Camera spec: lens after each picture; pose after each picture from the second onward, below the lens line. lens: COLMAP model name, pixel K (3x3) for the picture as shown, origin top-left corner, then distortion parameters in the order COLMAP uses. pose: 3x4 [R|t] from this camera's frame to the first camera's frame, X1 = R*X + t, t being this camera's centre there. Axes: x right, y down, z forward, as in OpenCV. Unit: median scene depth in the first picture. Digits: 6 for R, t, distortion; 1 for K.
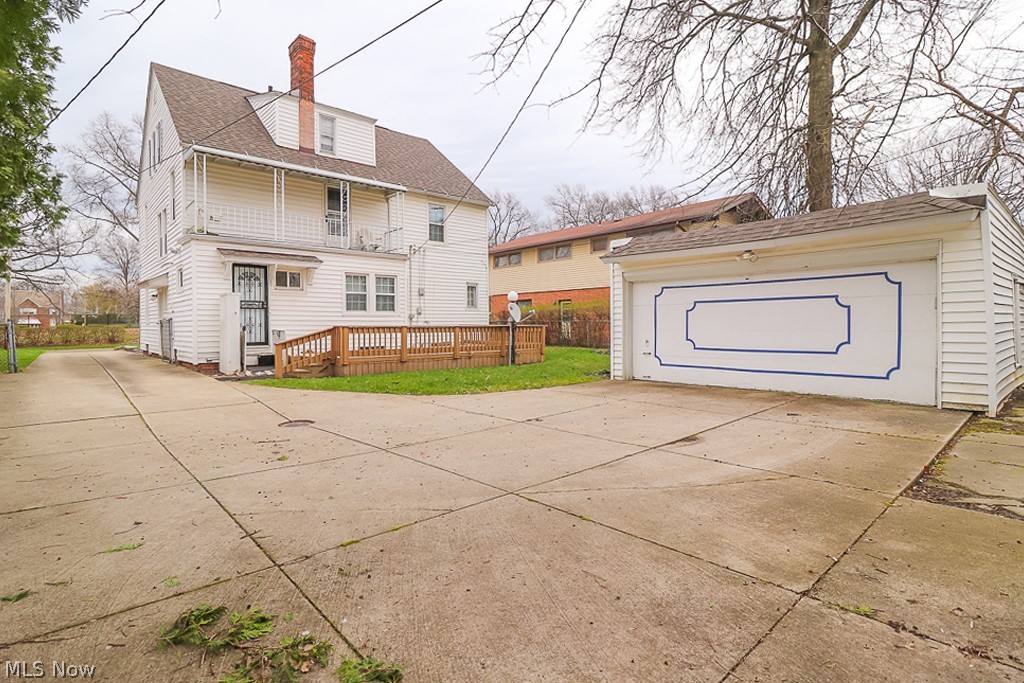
lens RADIAL K [[498.4, 0, 511.3], [0, 498.4, 336.4], [0, 0, 1]] dist [0.003380, -0.003935]
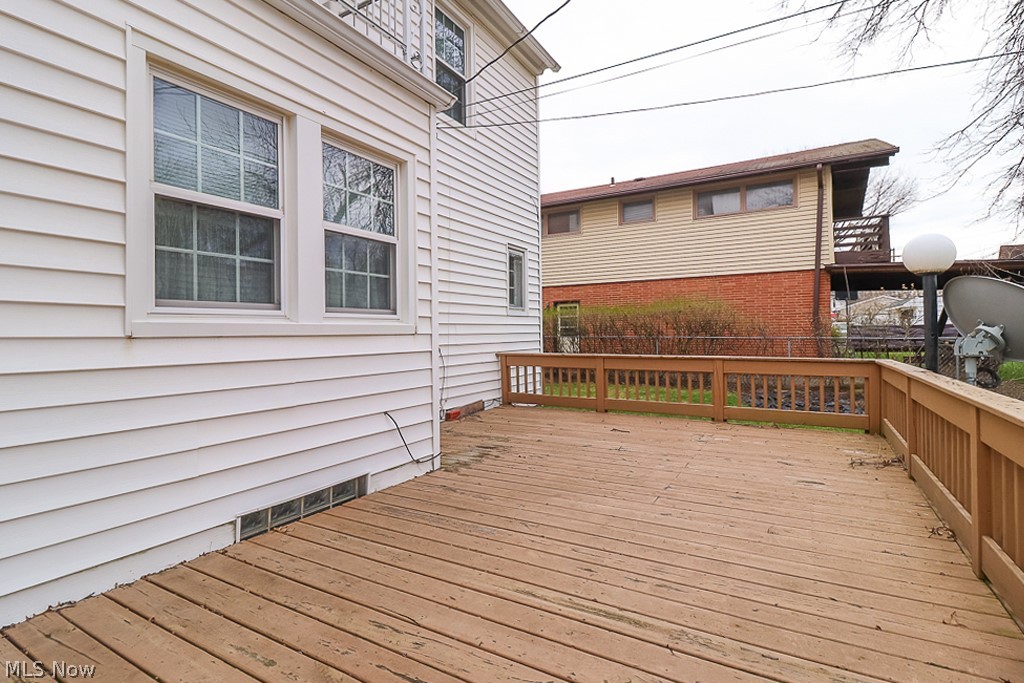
lens RADIAL K [[498.4, 0, 513.8], [0, 498.4, 340.7], [0, 0, 1]] dist [0.003380, -0.003935]
pose [[0.951567, -0.000791, 0.307441, -0.253443], [0.003846, 0.999949, -0.009334, -0.034450], [-0.307418, 0.010064, 0.951521, 0.759724]]
